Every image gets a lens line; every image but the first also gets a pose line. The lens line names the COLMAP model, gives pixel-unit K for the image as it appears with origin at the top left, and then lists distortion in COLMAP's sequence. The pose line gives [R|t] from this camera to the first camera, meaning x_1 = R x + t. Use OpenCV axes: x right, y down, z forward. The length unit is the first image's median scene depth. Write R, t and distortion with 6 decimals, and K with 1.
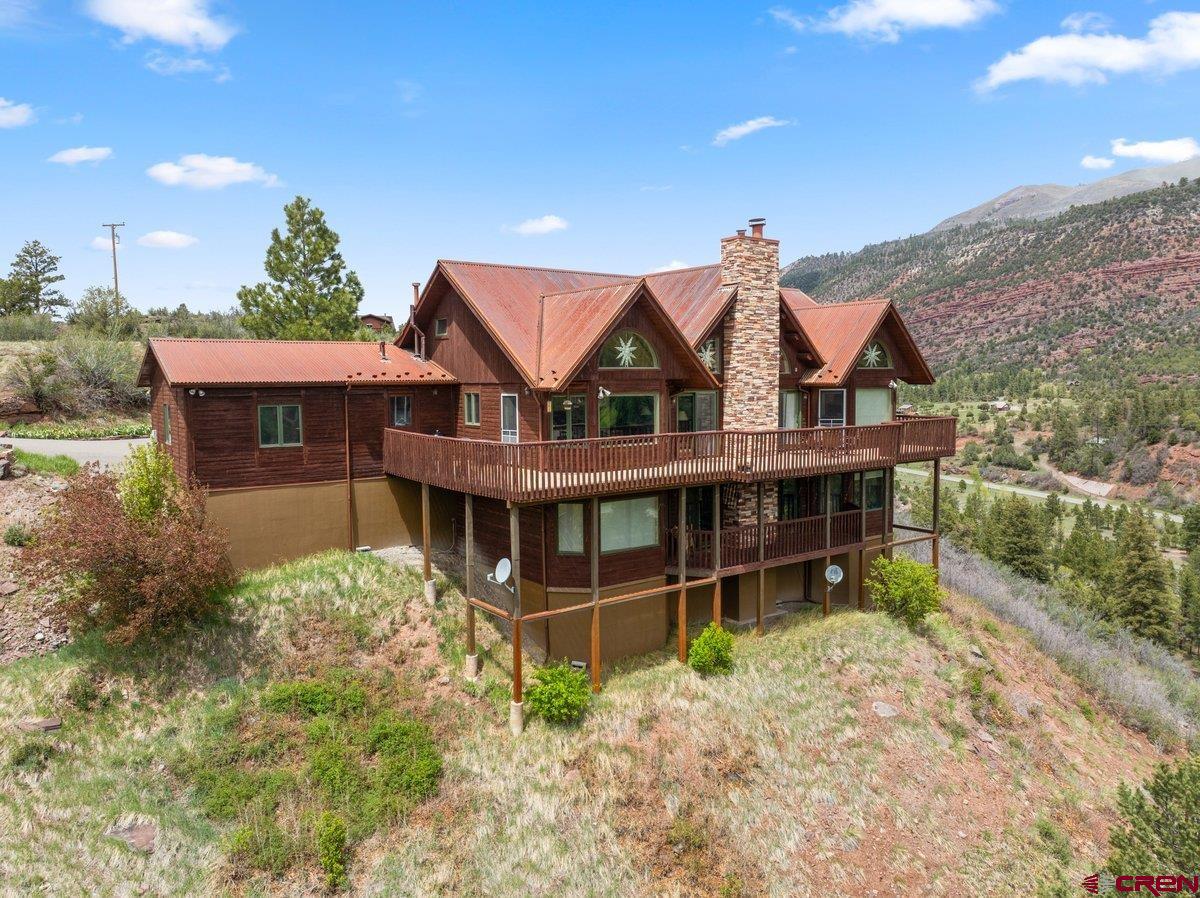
lens RADIAL K [[852.7, 0, 607.7], [0, 852.7, 446.5], [0, 0, 1]] dist [-0.034335, 0.008071]
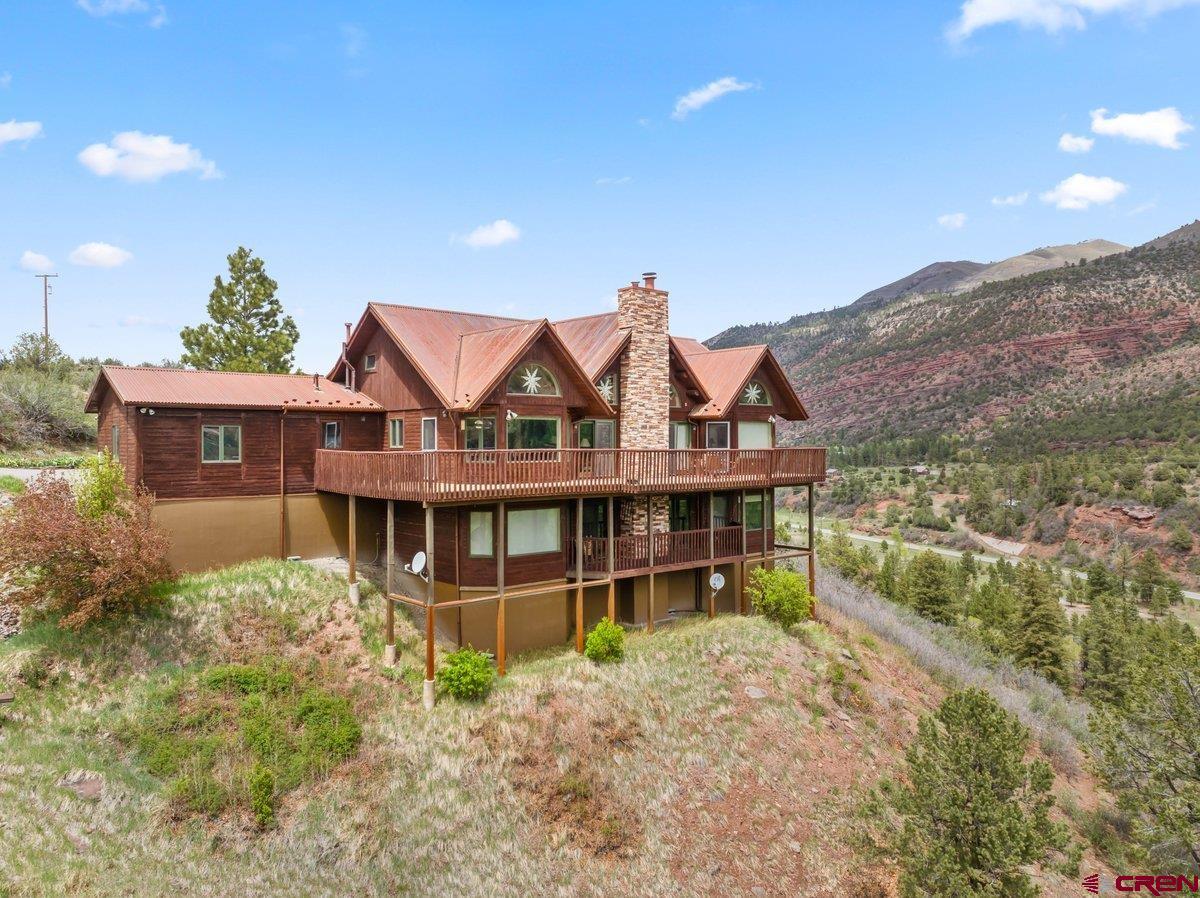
lens RADIAL K [[852.7, 0, 607.7], [0, 852.7, 446.5], [0, 0, 1]] dist [-0.034335, 0.008071]
pose [[0.997015, 0.006617, 0.076919, 0.035276], [-0.000734, 0.997088, -0.076258, 0.063617], [-0.077200, 0.075974, 0.994117, -0.147175]]
